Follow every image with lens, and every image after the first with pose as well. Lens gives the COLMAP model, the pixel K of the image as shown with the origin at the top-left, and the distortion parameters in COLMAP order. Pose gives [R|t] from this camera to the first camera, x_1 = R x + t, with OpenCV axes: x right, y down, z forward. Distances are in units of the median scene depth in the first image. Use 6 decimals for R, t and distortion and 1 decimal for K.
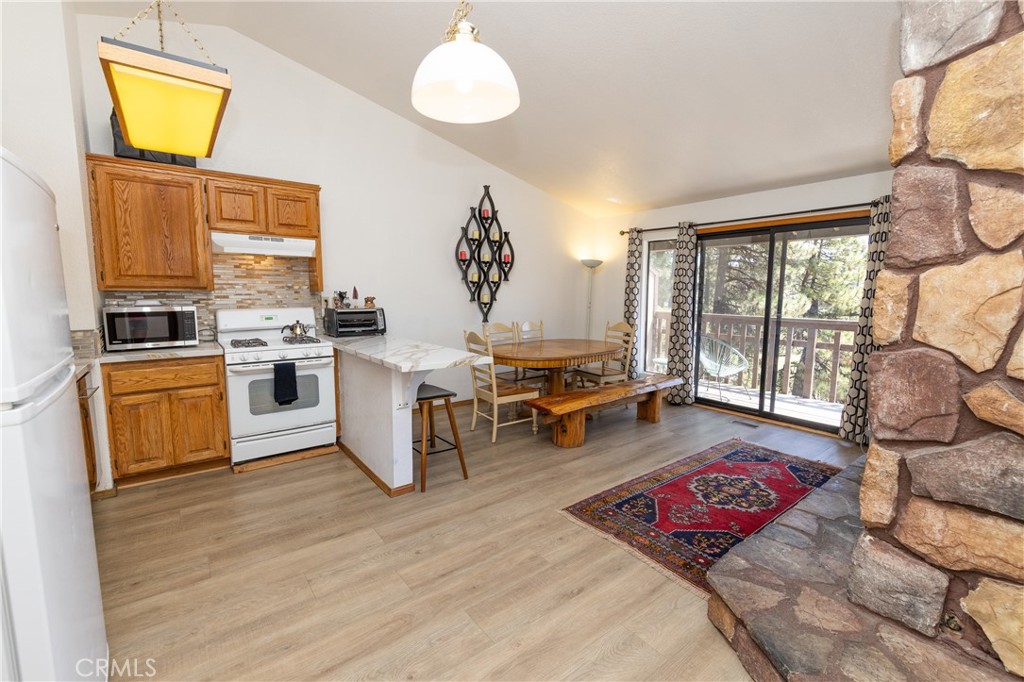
lens RADIAL K [[440.6, 0, 517.1], [0, 440.6, 339.3], [0, 0, 1]] dist [0.001304, -0.000378]
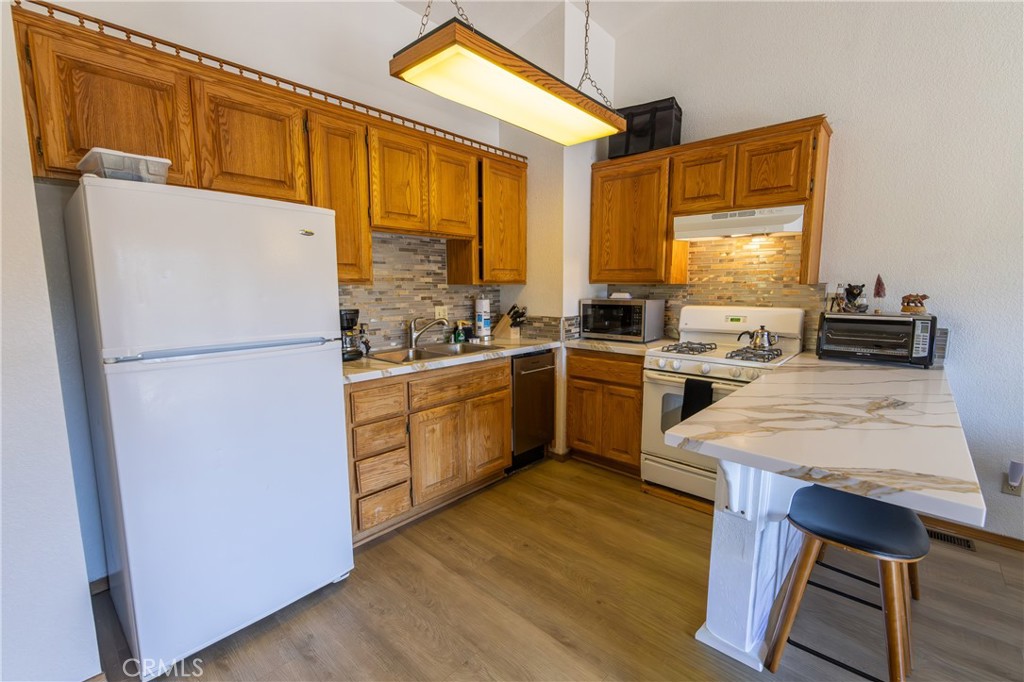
lens RADIAL K [[440.6, 0, 517.1], [0, 440.6, 339.3], [0, 0, 1]] dist [0.001304, -0.000378]
pose [[0.176829, 0.117559, -0.977196, 0.142338], [-0.105542, 0.989381, 0.099927, -0.058524], [0.978567, 0.085465, 0.187359, 0.566921]]
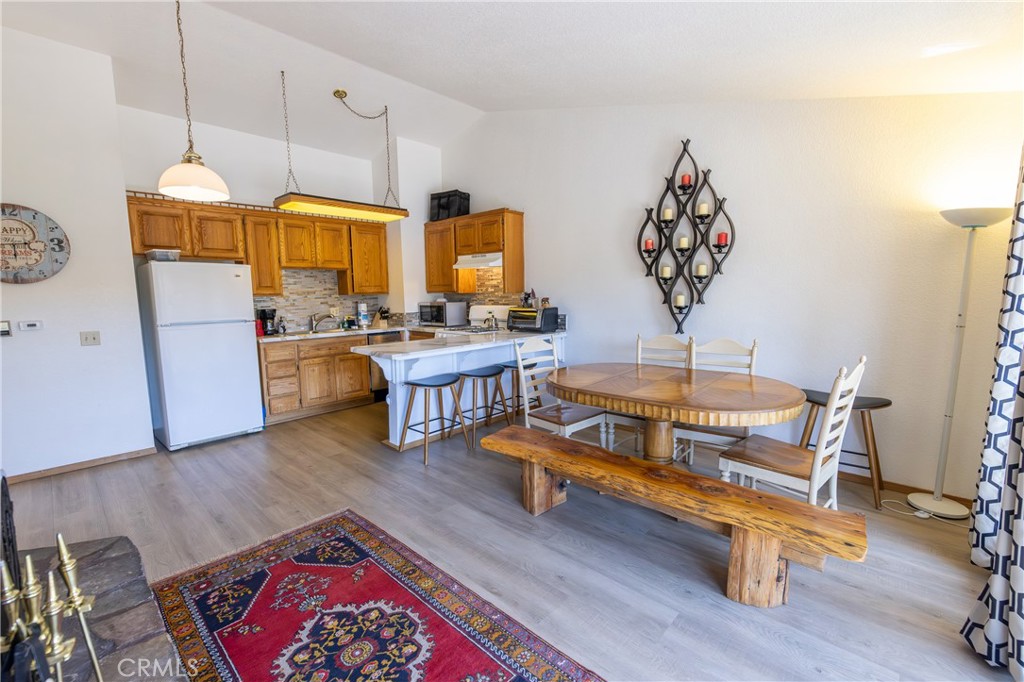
lens RADIAL K [[440.6, 0, 517.1], [0, 440.6, 339.3], [0, 0, 1]] dist [0.001304, -0.000378]
pose [[0.161954, 0.101697, -0.981544, 0.947948], [-0.091904, 0.991907, 0.087607, -0.108354], [0.982509, 0.076020, 0.169990, 0.992686]]
